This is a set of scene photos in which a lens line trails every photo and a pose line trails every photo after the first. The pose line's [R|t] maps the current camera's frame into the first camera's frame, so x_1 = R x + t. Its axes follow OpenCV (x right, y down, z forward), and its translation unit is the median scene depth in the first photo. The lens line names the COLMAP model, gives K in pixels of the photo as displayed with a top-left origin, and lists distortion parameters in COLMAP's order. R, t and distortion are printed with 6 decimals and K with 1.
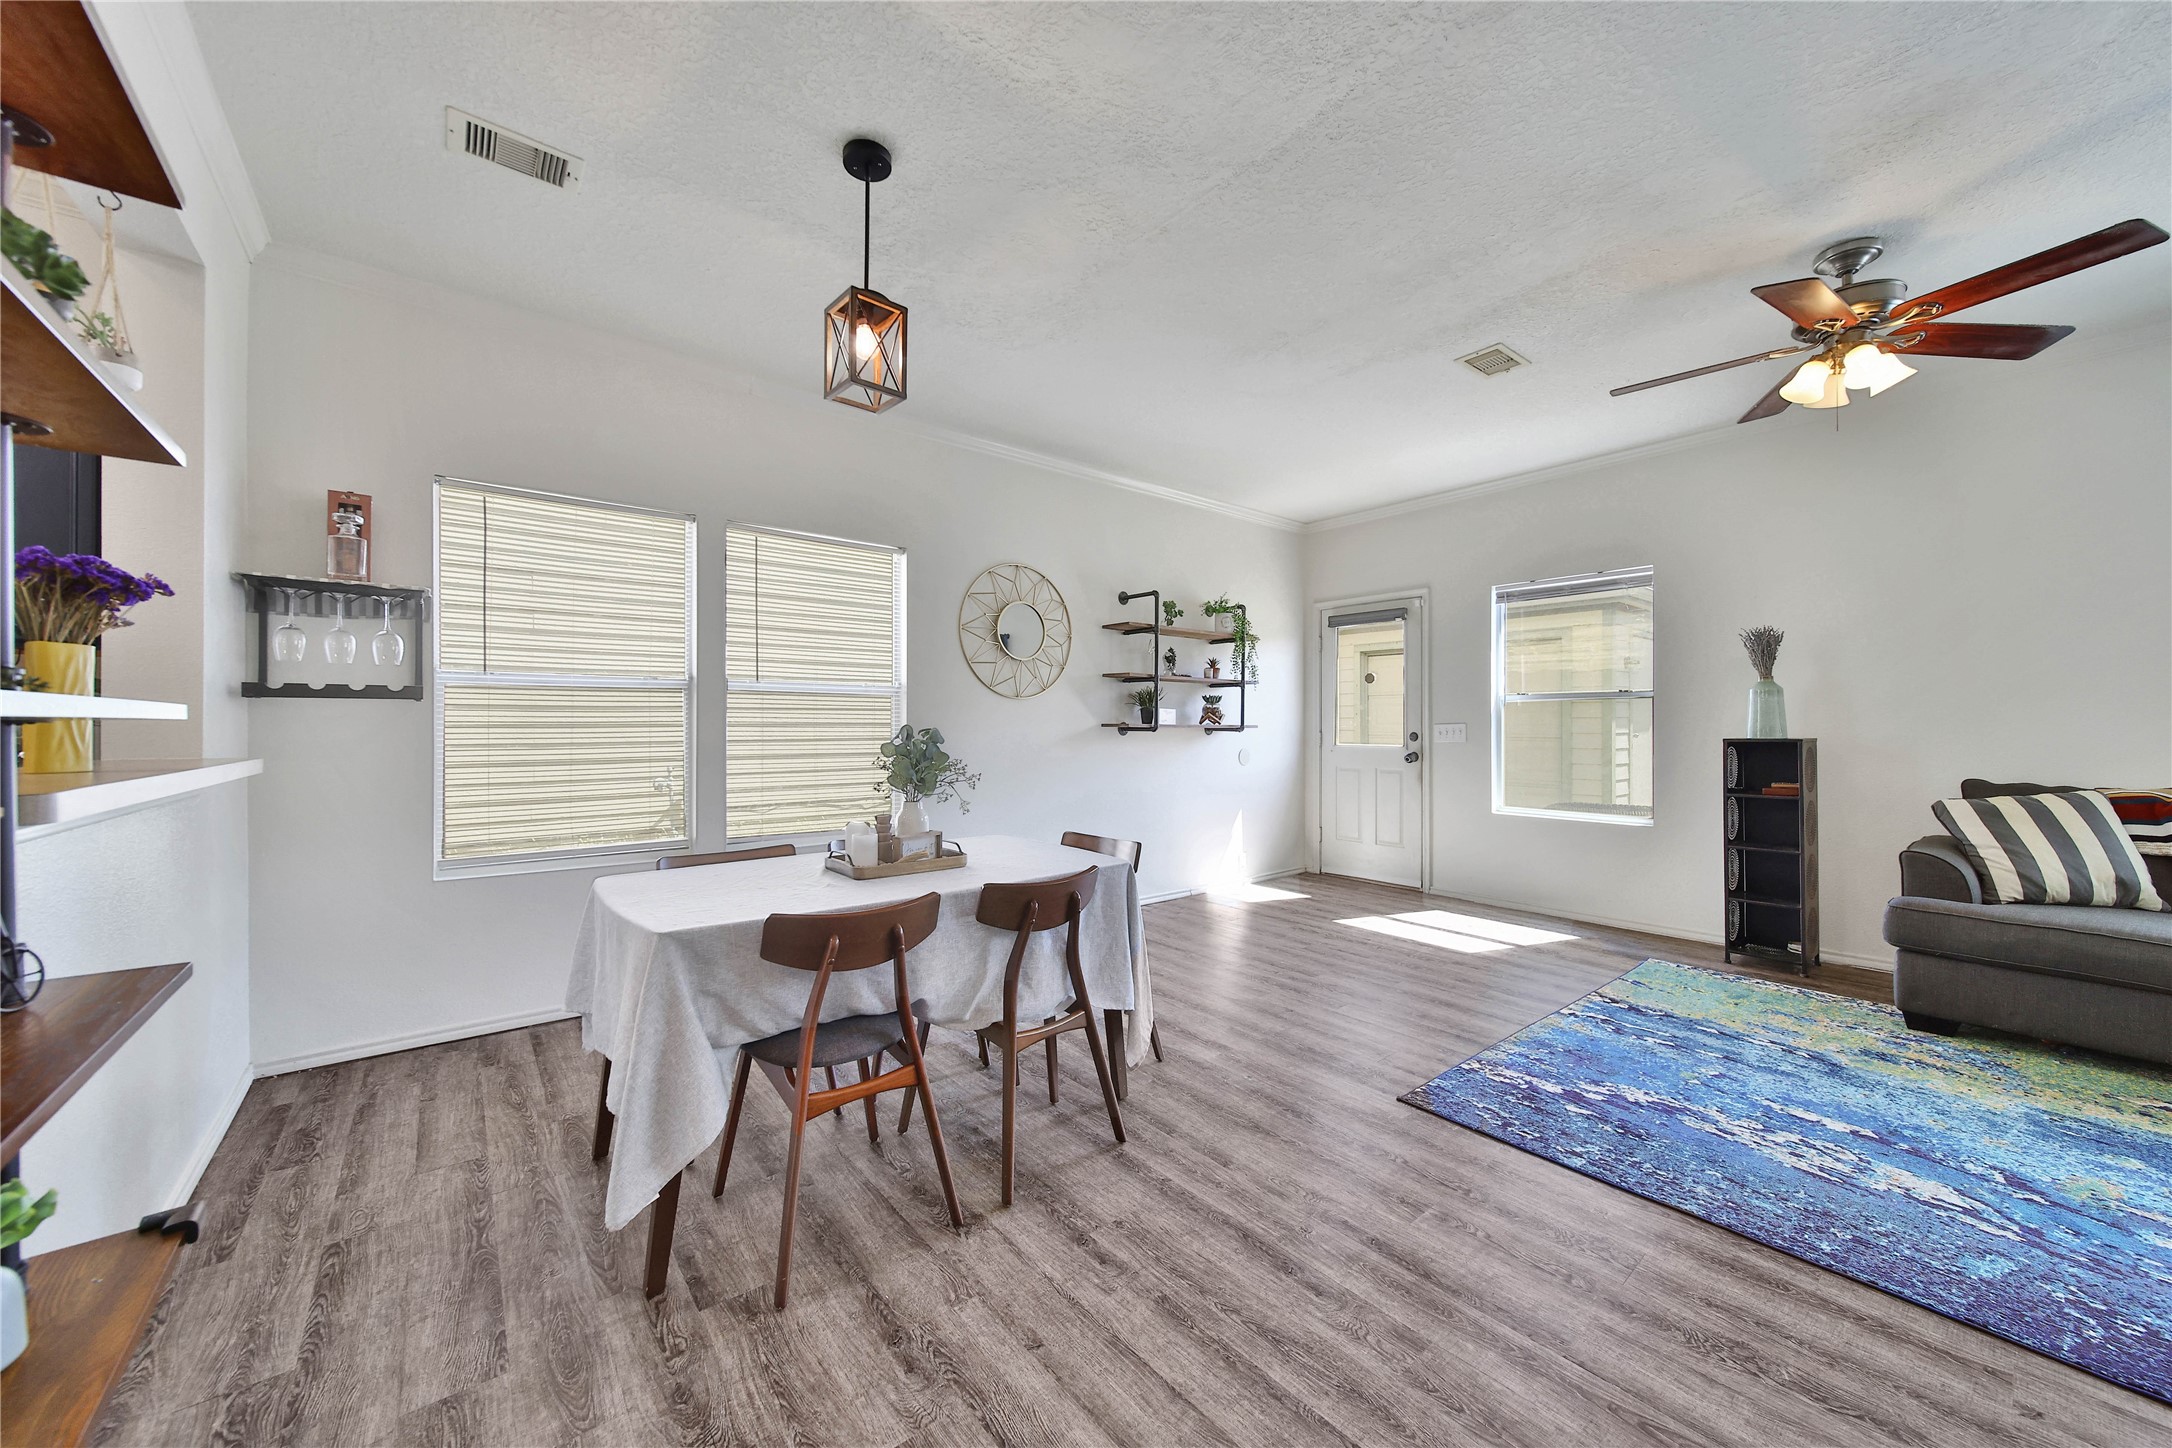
lens RADIAL K [[781.4, 0, 1086.0], [0, 781.4, 724.0], [0, 0, 1]] dist [-0.001023, -0.000101]
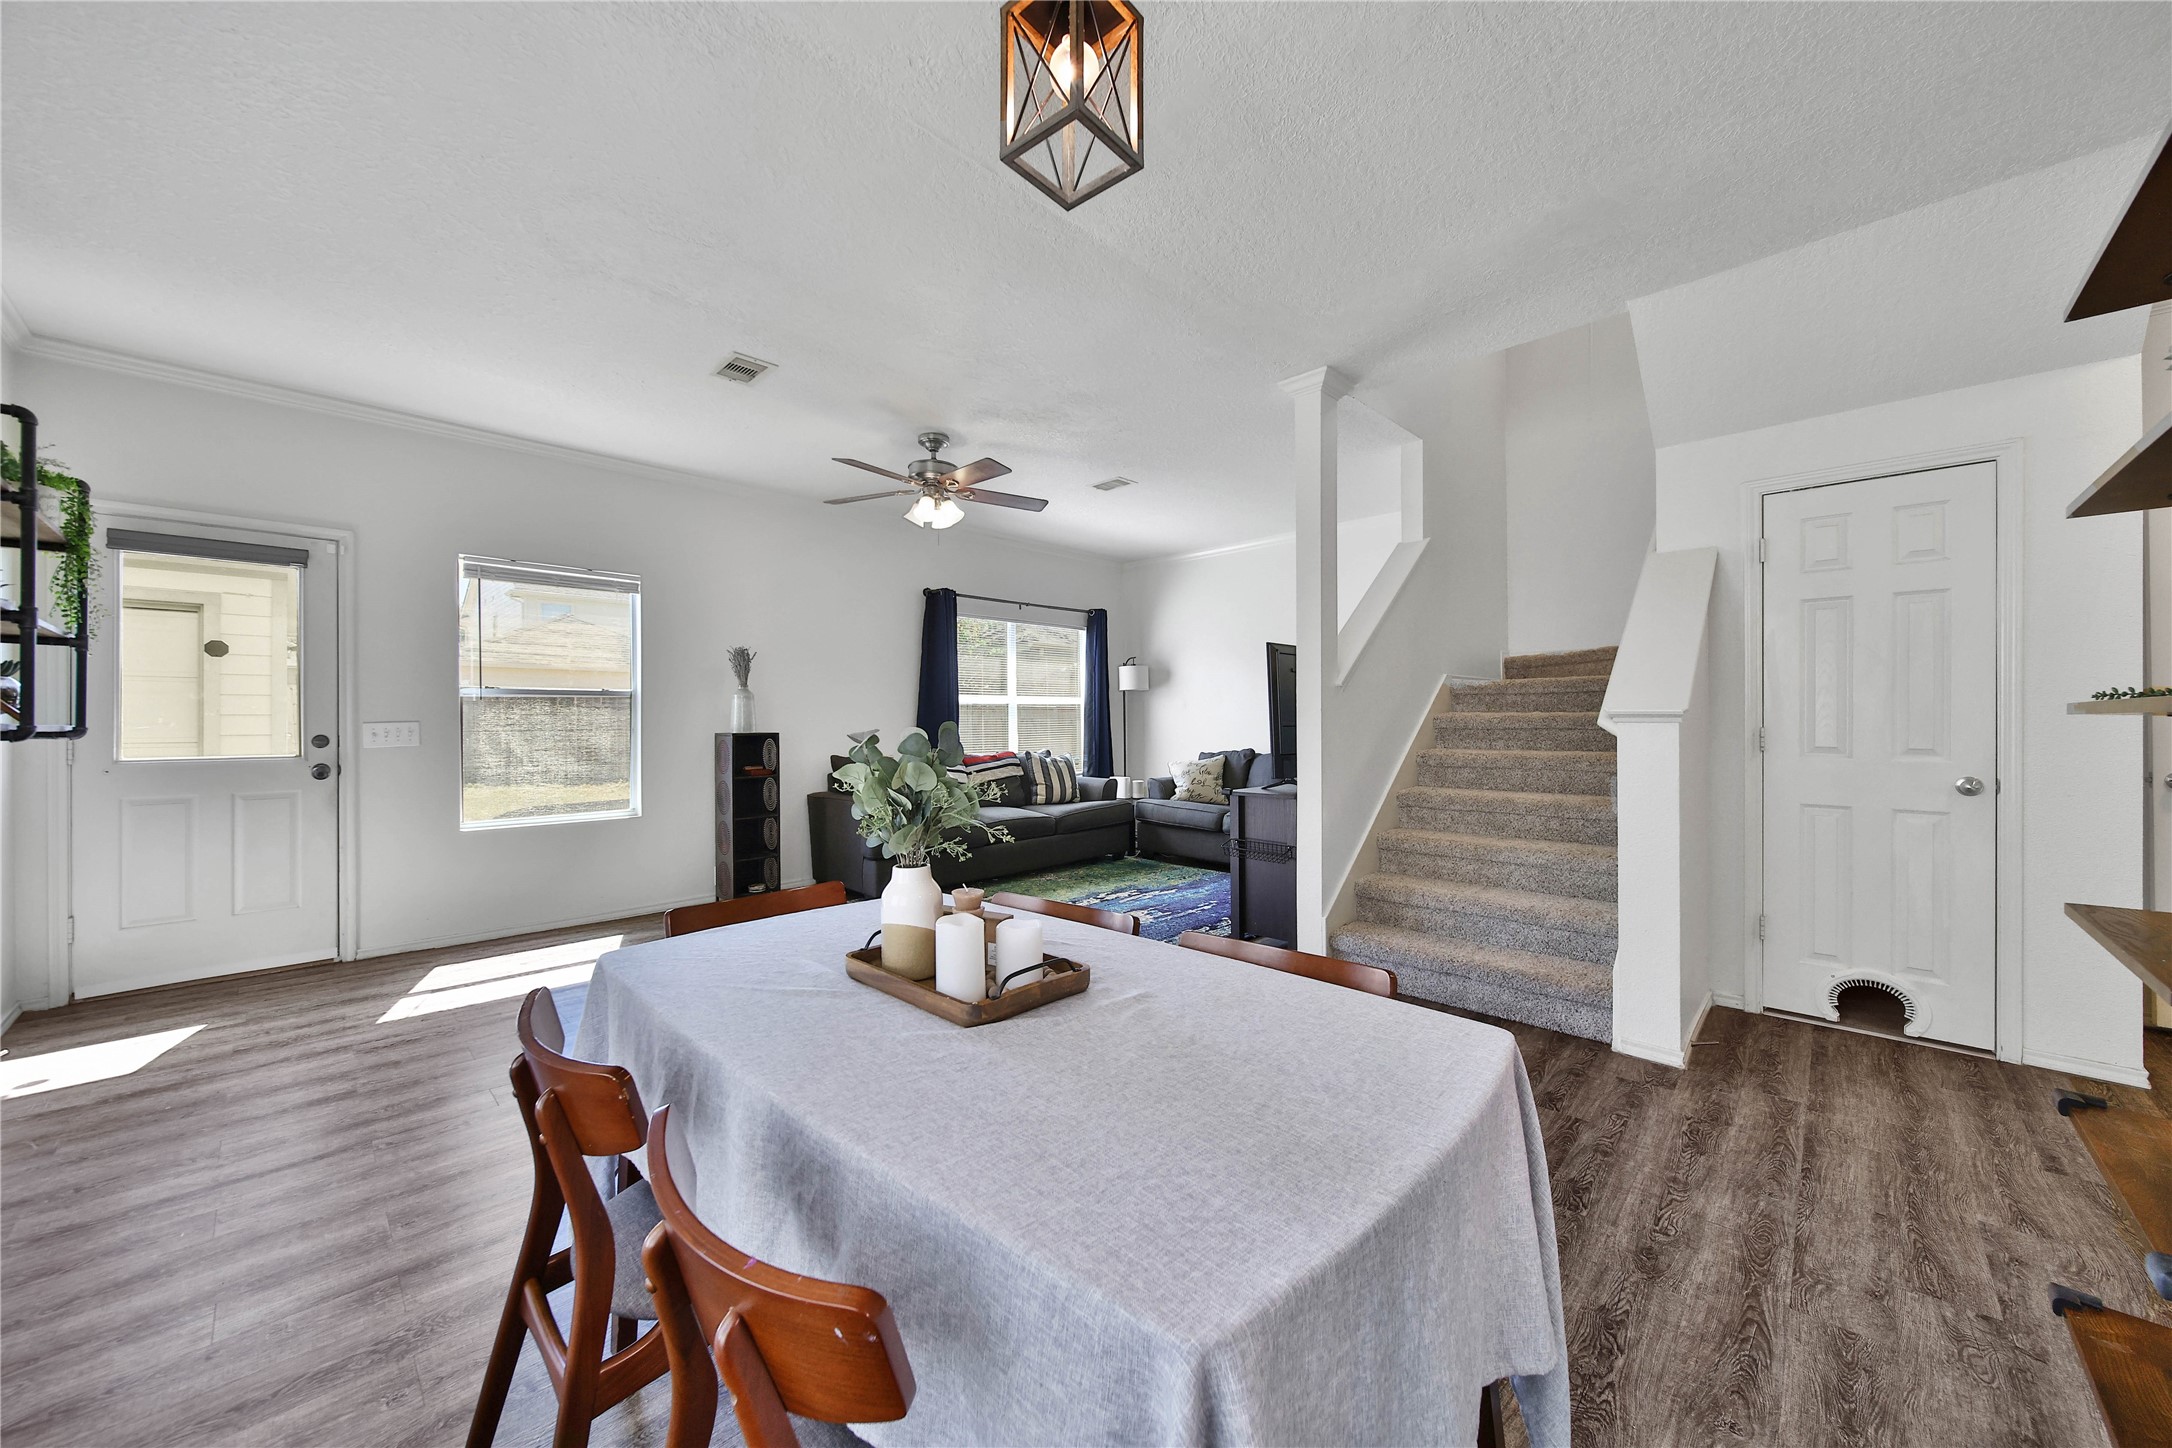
lens RADIAL K [[781.4, 0, 1086.0], [0, 781.4, 724.0], [0, 0, 1]] dist [-0.001023, -0.000101]
pose [[-0.113574, -0.004007, 0.993521, -0.674125], [0.002213, 0.999988, 0.004286, -0.001006], [-0.993527, 0.002685, -0.113564, 0.810226]]
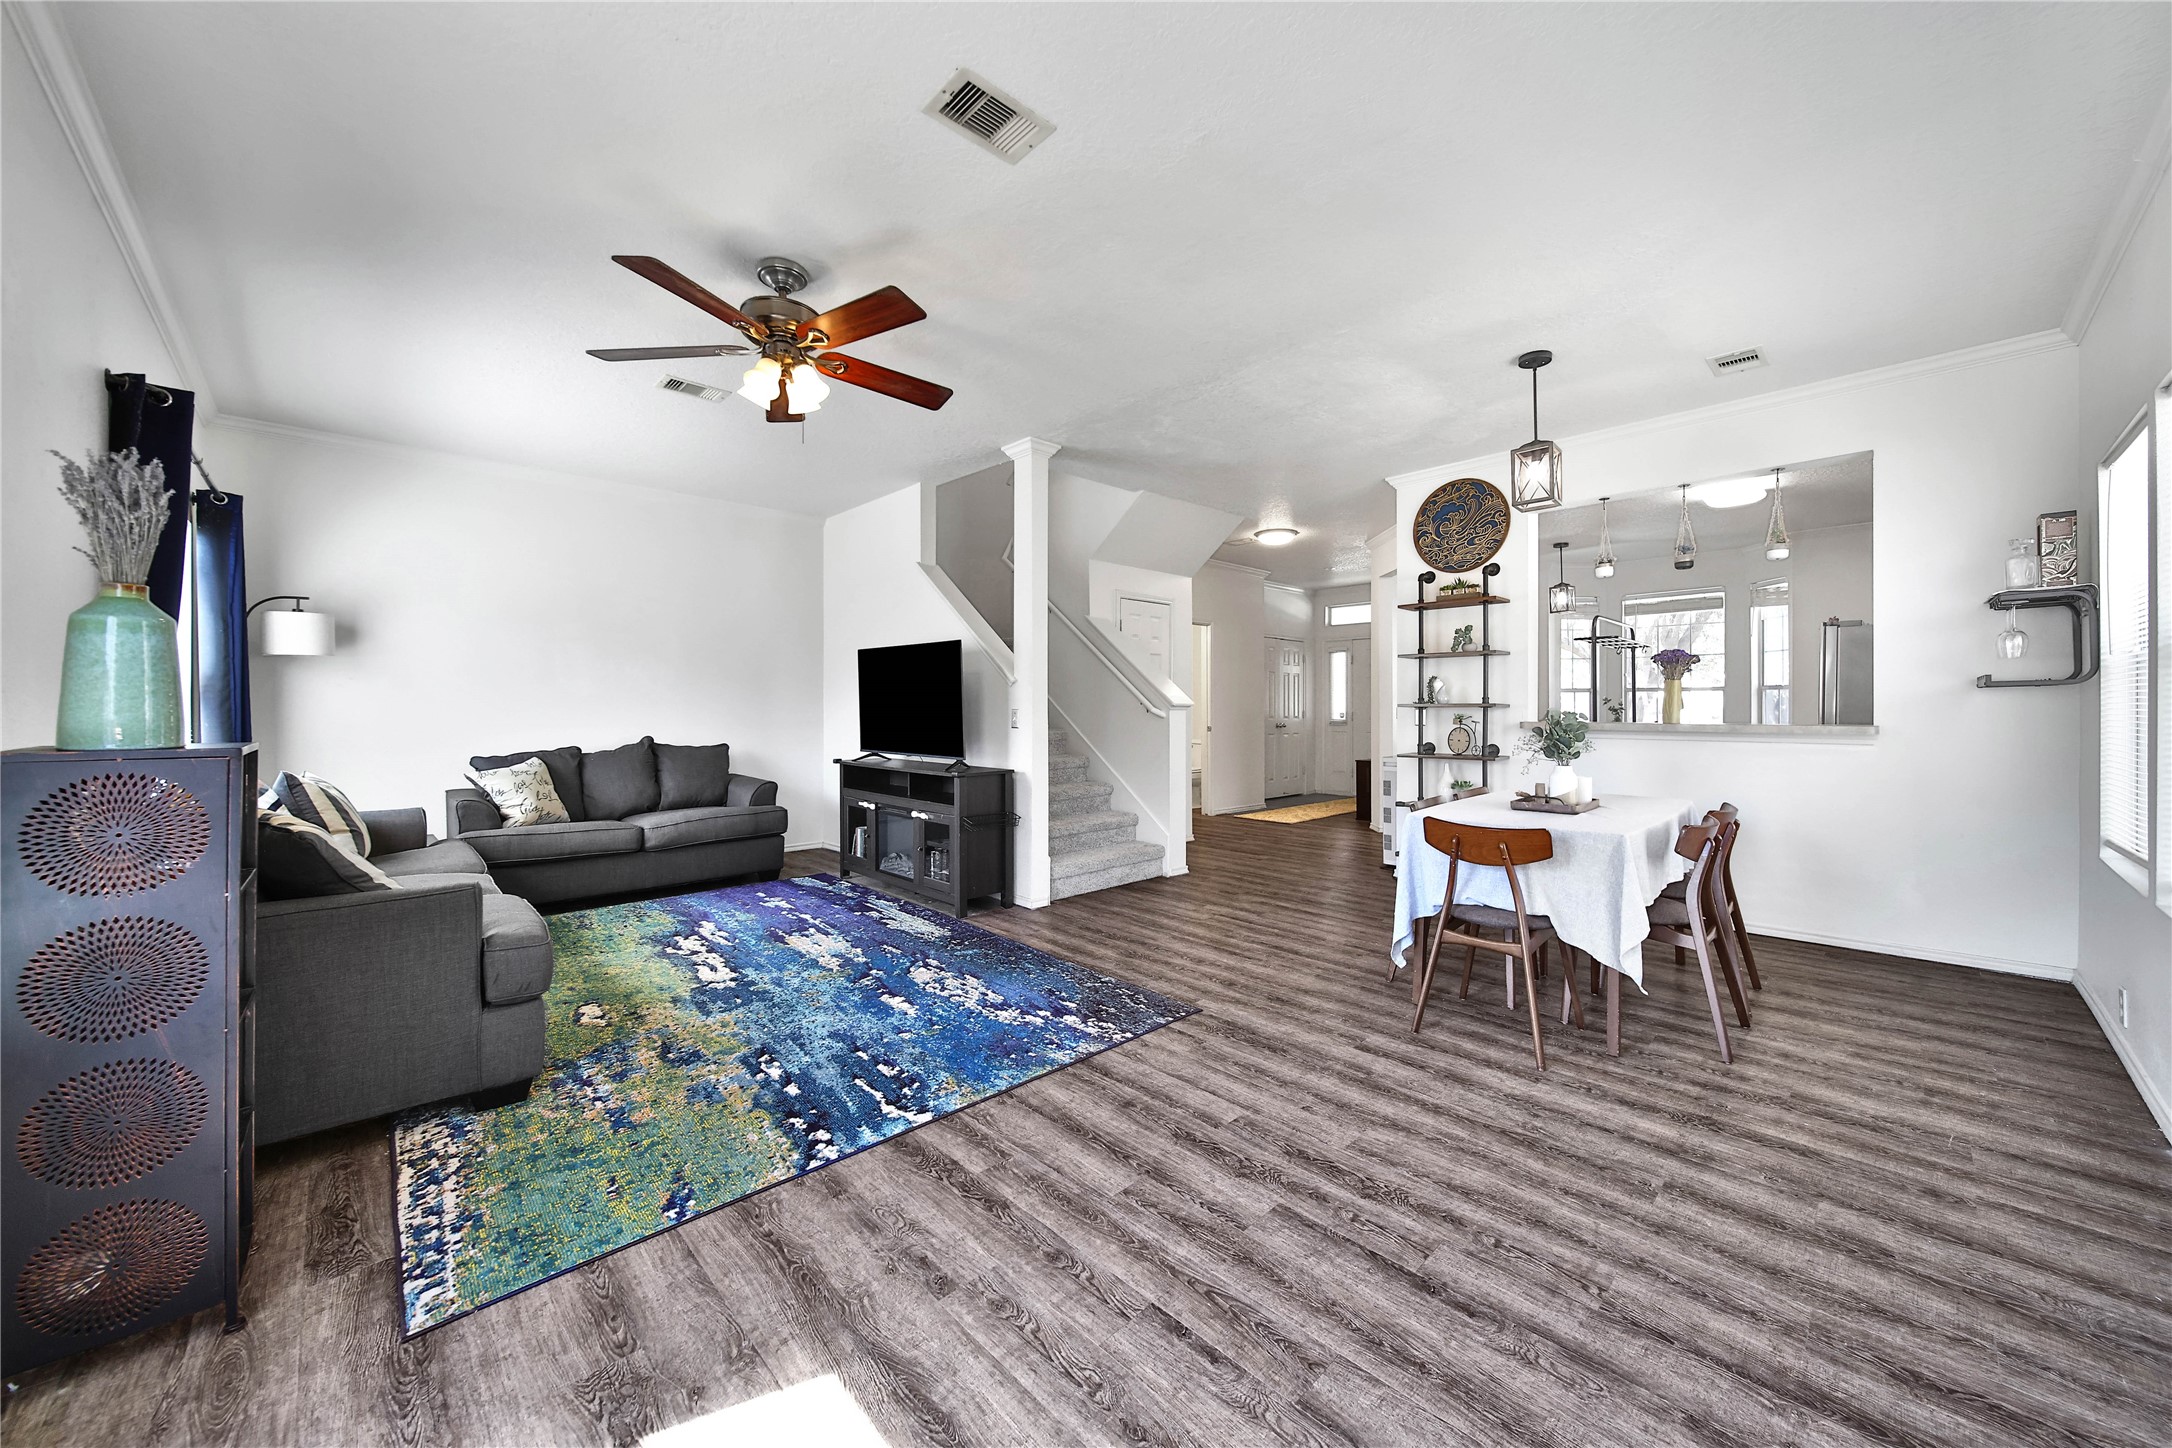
lens RADIAL K [[786.5, 0, 1079.5], [0, 786.5, 709.2], [0, 0, 1]] dist [-0.000550, -0.000043]
pose [[-0.997606, 0.001442, -0.069140, 0.599552], [0.001389, 0.999999, 0.000812, -0.001580], [0.069141, 0.000714, -0.997607, 1.974002]]
